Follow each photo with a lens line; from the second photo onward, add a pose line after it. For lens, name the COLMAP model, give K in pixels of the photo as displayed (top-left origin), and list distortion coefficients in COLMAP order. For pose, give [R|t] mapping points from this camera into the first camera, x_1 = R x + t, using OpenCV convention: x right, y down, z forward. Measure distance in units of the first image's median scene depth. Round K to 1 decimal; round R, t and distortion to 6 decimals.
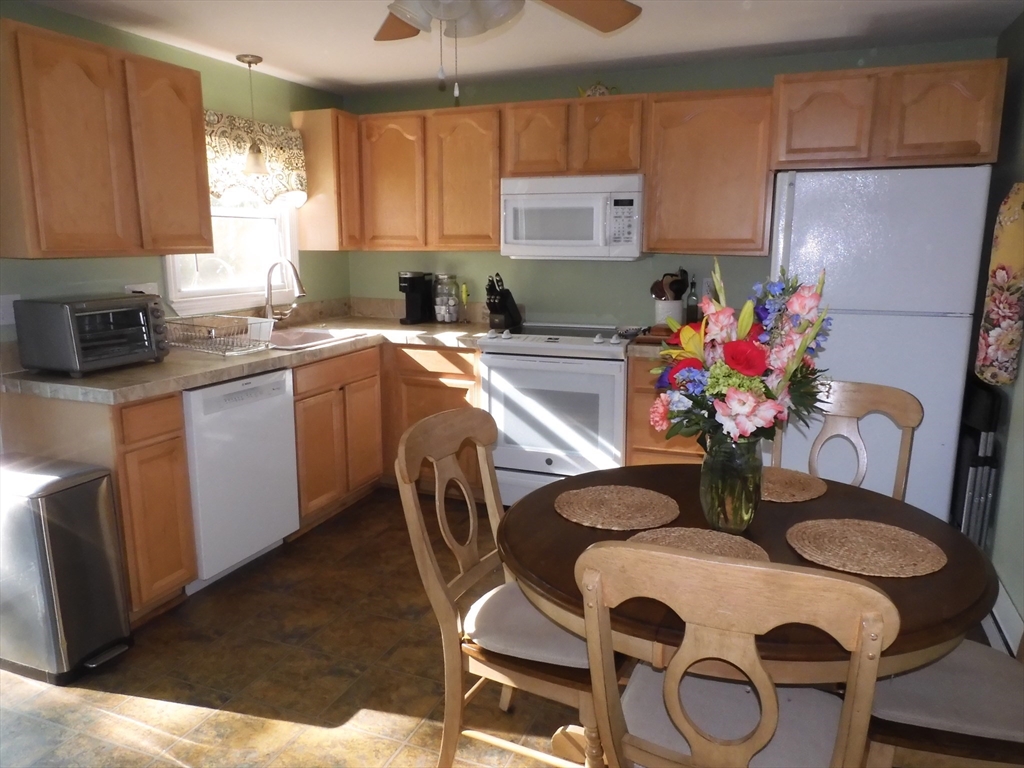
lens RADIAL K [[734.5, 0, 514.9], [0, 734.5, 386.8], [0, 0, 1]] dist [0.001691, 0.008690]
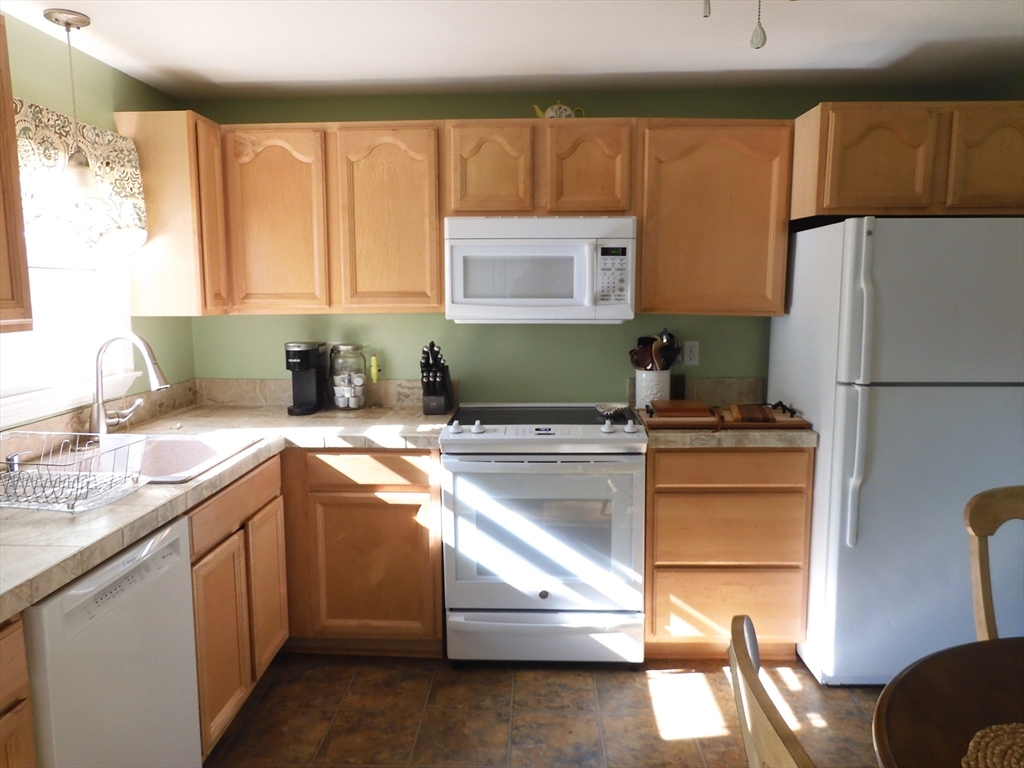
lens RADIAL K [[734.5, 0, 509.7], [0, 734.5, 382.1], [0, 0, 1]] dist [0.001691, 0.008690]
pose [[0.942019, -0.048226, 0.332076, -0.211431], [0.070790, 0.995908, -0.056183, -0.069436], [-0.328008, 0.076433, 0.941578, 0.283906]]
